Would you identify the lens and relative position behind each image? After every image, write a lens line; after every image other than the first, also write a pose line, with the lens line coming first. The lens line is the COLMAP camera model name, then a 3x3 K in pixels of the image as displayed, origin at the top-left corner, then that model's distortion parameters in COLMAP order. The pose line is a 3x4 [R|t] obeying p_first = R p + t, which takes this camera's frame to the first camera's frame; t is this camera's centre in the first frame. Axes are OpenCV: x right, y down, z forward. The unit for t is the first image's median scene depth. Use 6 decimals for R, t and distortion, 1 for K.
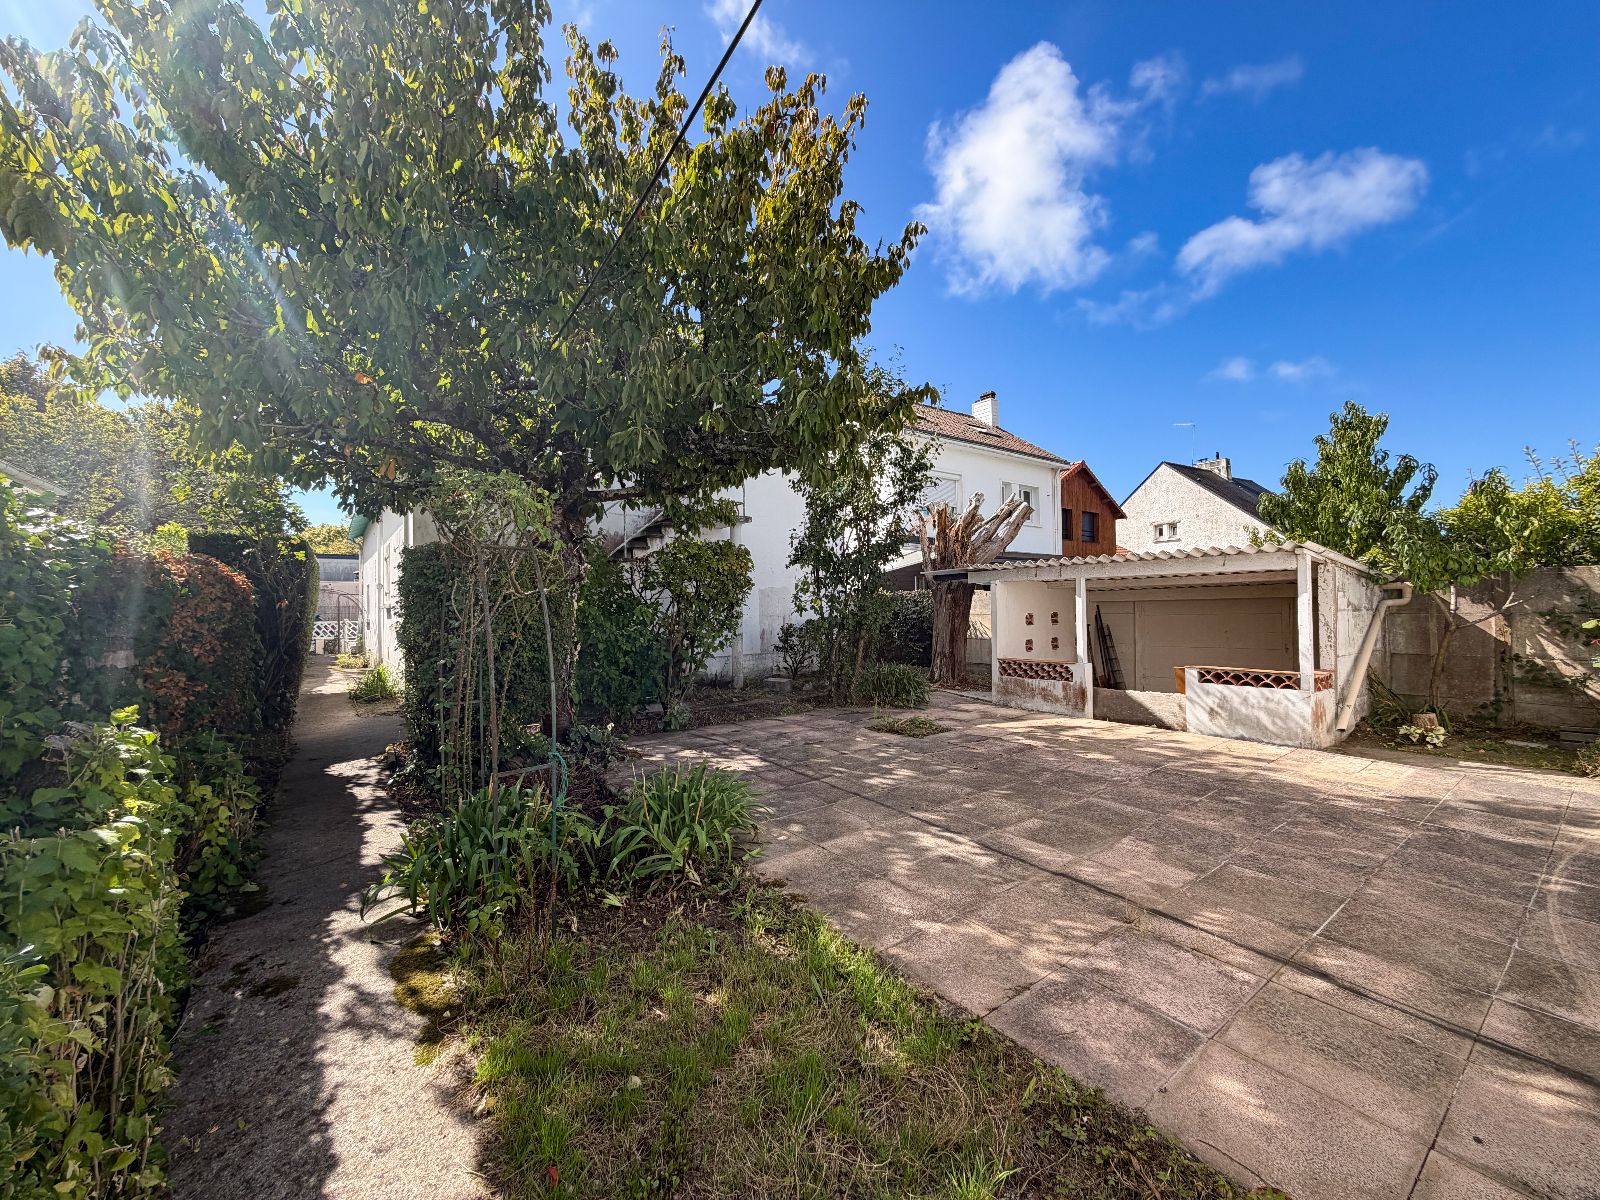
lens RADIAL K [[642.5, 0, 809.5], [0, 642.5, 606.1], [0, 0, 1]] dist [-0.001678, -0.000244]
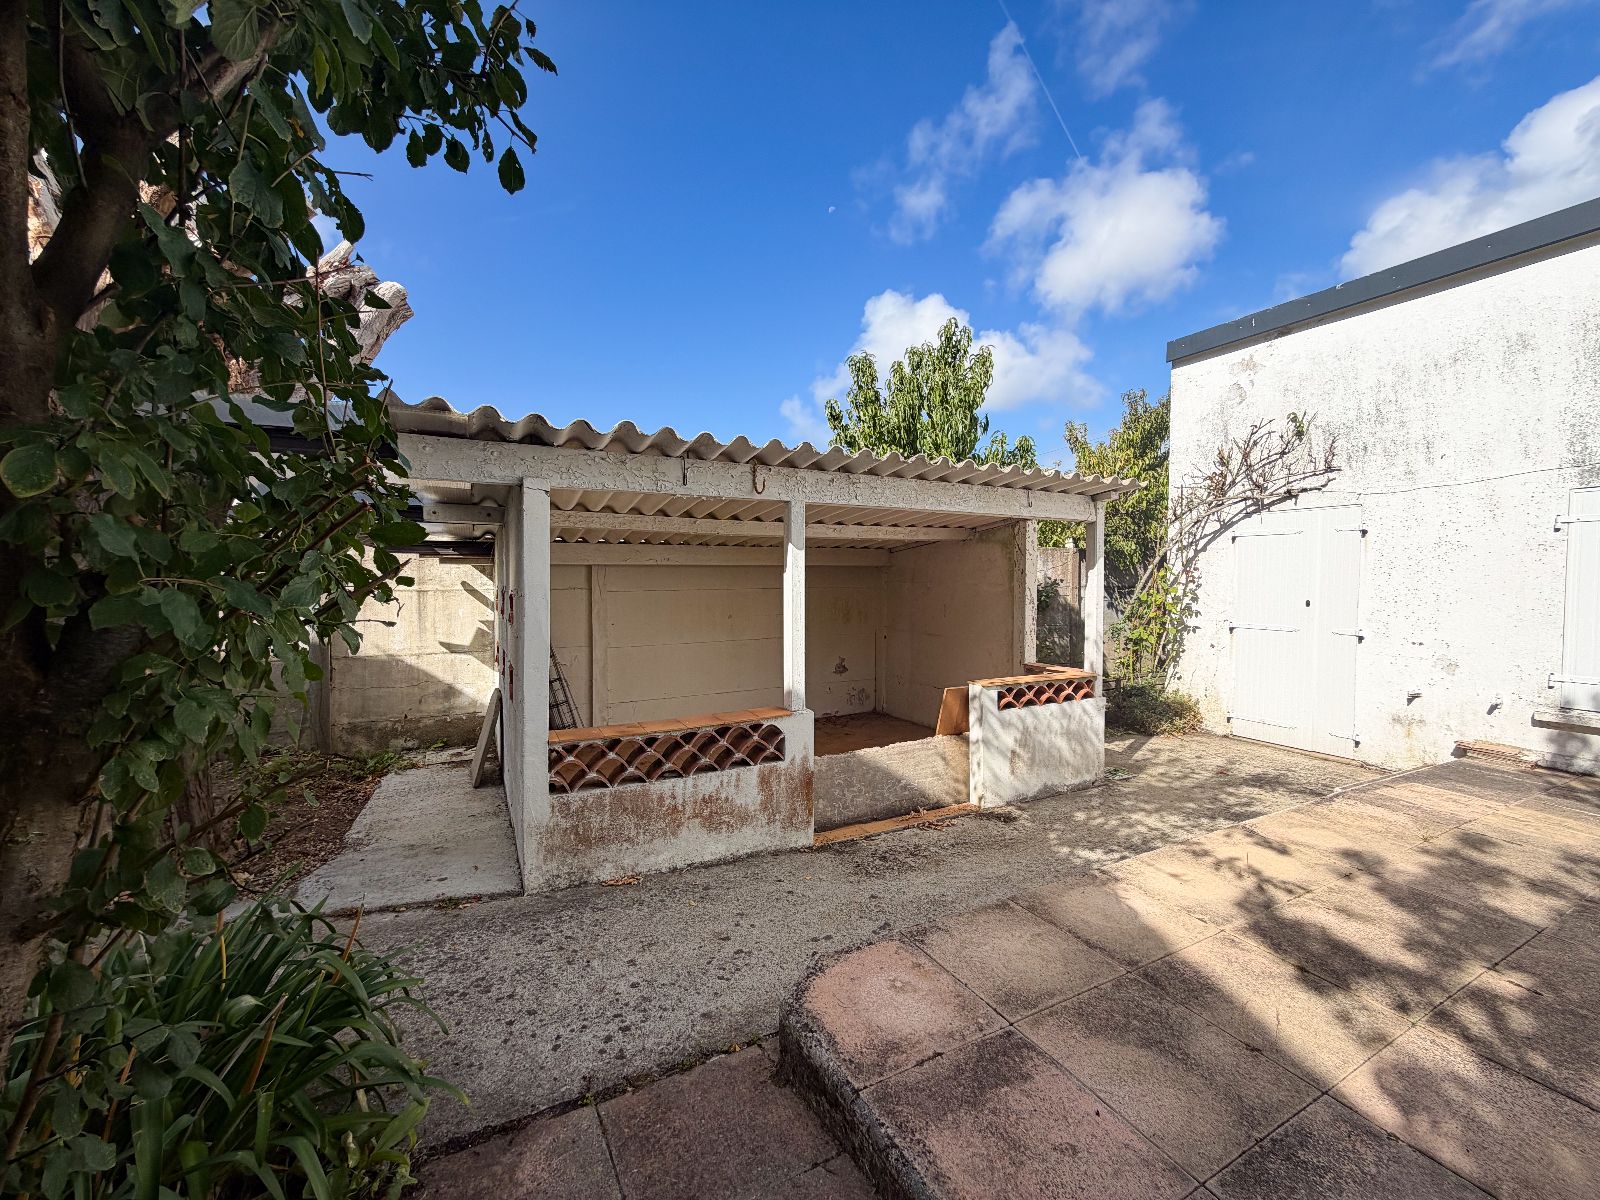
lens RADIAL K [[635.3, 0, 807.5], [0, 635.3, 606.6], [0, 0, 1]] dist [-0.000564, -0.000076]
pose [[0.163378, -0.029918, 0.986110, 0.037692], [-0.008746, 0.999457, 0.031772, 0.013593], [-0.986525, -0.013815, 0.163027, 1.243091]]
